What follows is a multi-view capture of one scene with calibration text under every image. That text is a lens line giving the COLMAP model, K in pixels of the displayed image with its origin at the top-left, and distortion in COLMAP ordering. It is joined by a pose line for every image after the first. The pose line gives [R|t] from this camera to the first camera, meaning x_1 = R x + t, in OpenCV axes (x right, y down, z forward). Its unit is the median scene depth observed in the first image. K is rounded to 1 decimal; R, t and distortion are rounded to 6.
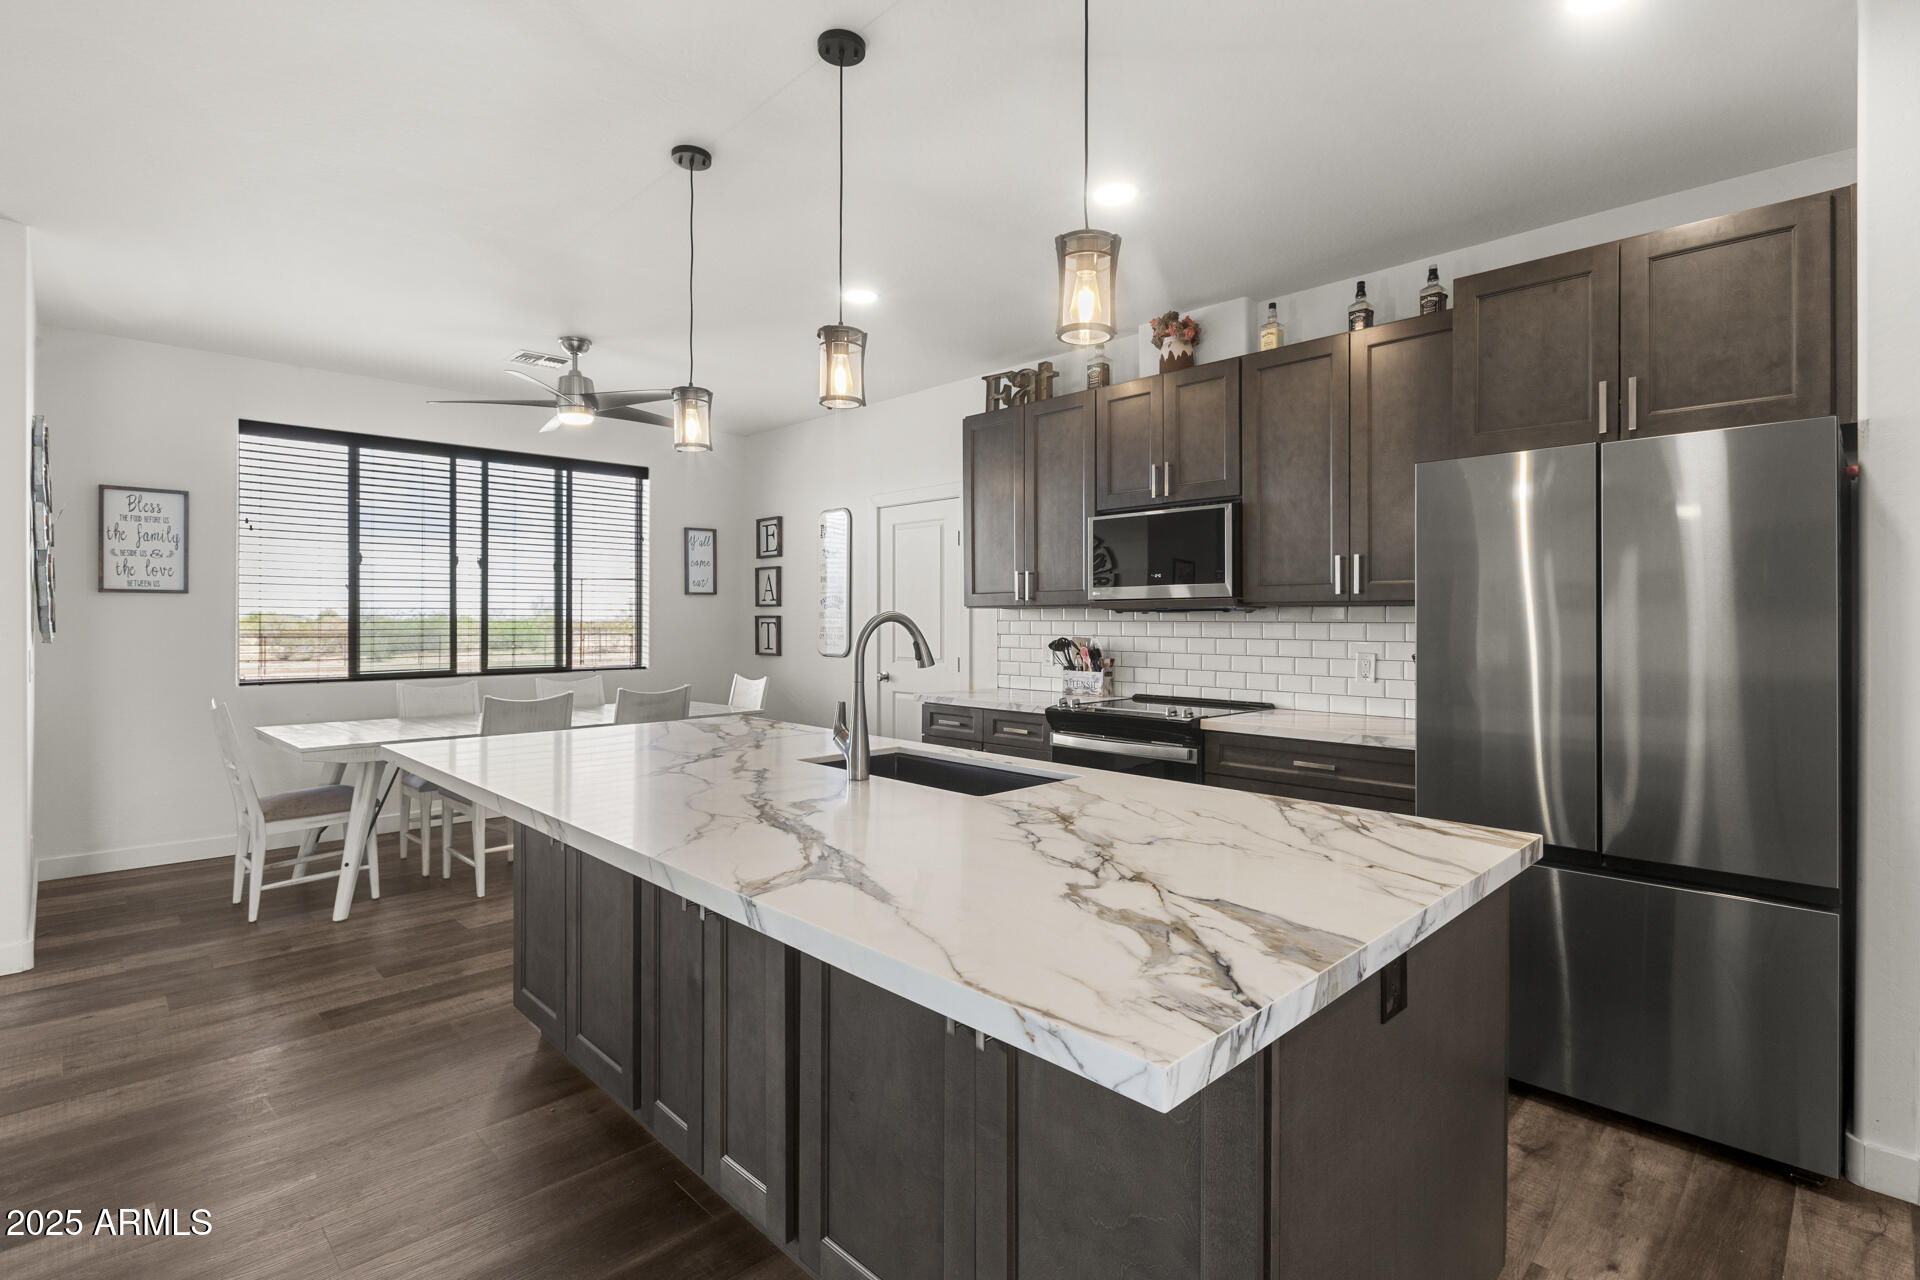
lens RADIAL K [[915.1, 0, 953.0], [0, 915.1, 624.9], [0, 0, 1]] dist [-0.015867, 0.000934]
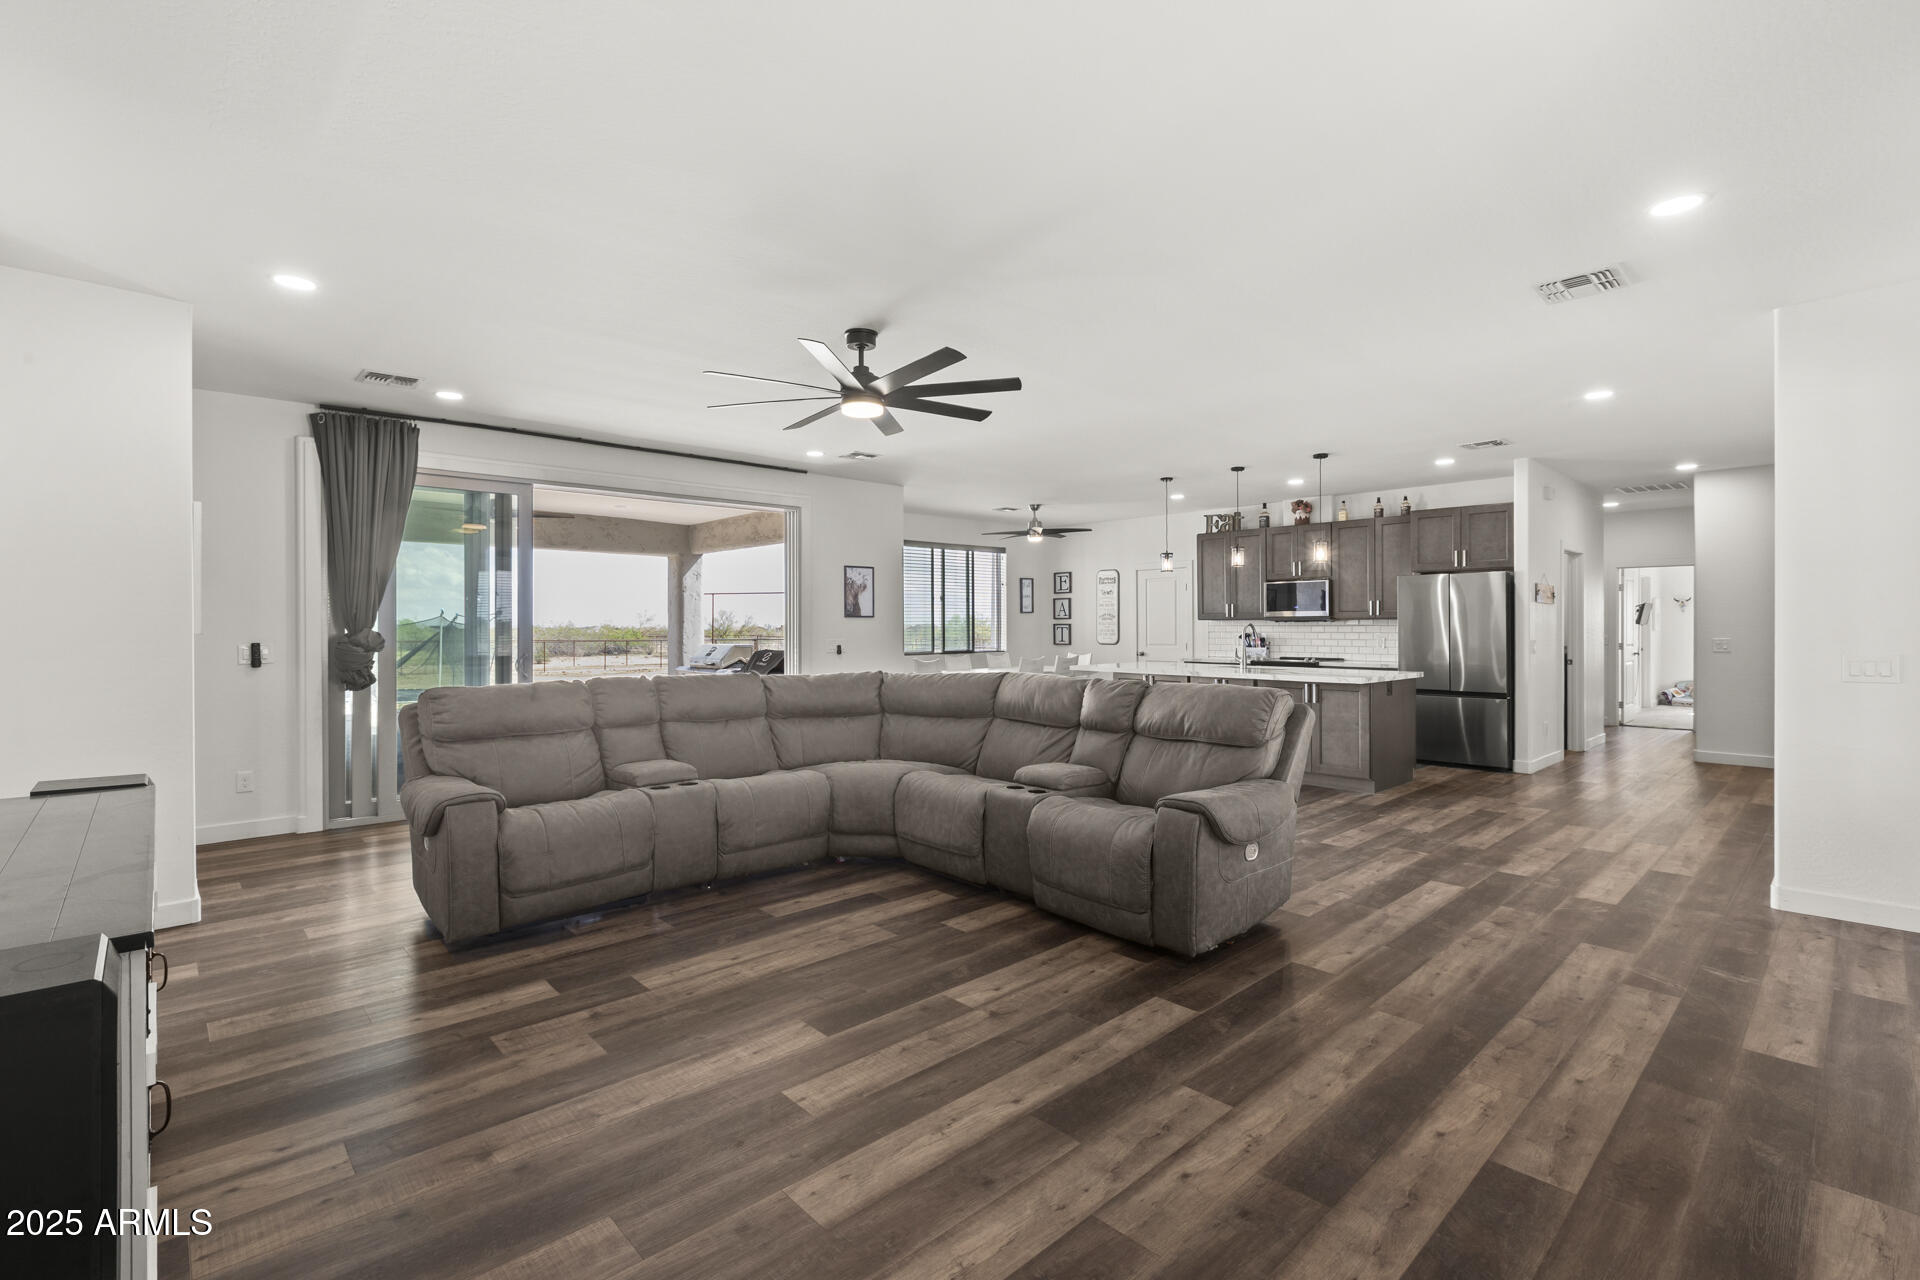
lens RADIAL K [[876.2, 0, 962.0], [0, 876.2, 626.1], [0, 0, 1]] dist [-0.002699, -0.001783]
pose [[0.999901, -0.005050, -0.013105, -0.624778], [0.004975, 0.999971, -0.005728, 0.006368], [0.013133, 0.005662, 0.999898, -1.332773]]
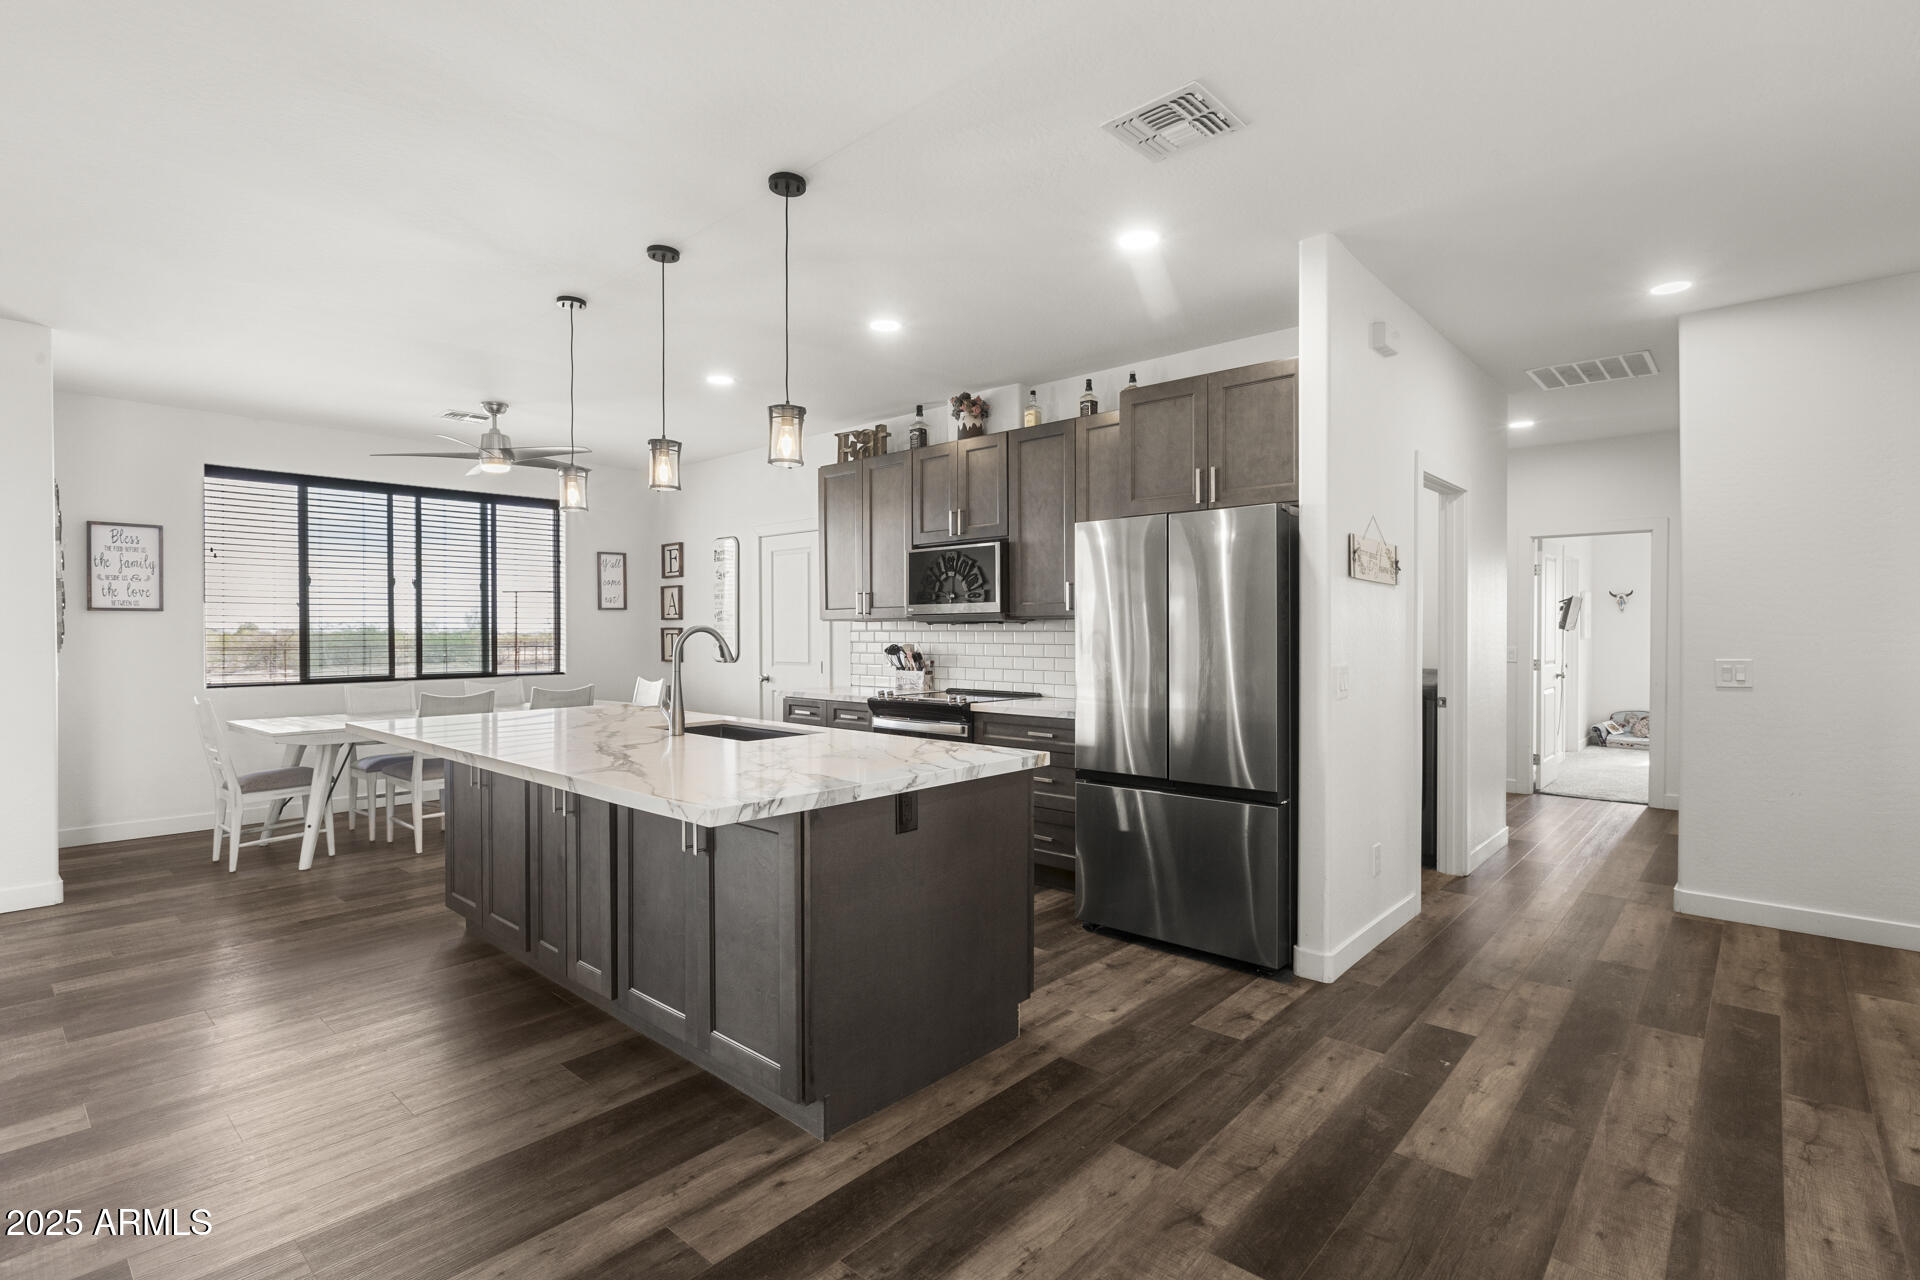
lens RADIAL K [[915.1, 0, 964.6], [0, 915.1, 641.1], [0, 0, 1]] dist [-0.015867, 0.000934]
pose [[0.997638, -0.005136, 0.068501, 0.143569], [0.004721, 0.999970, 0.006213, 0.002362], [-0.068531, -0.005875, 0.997632, -0.293133]]
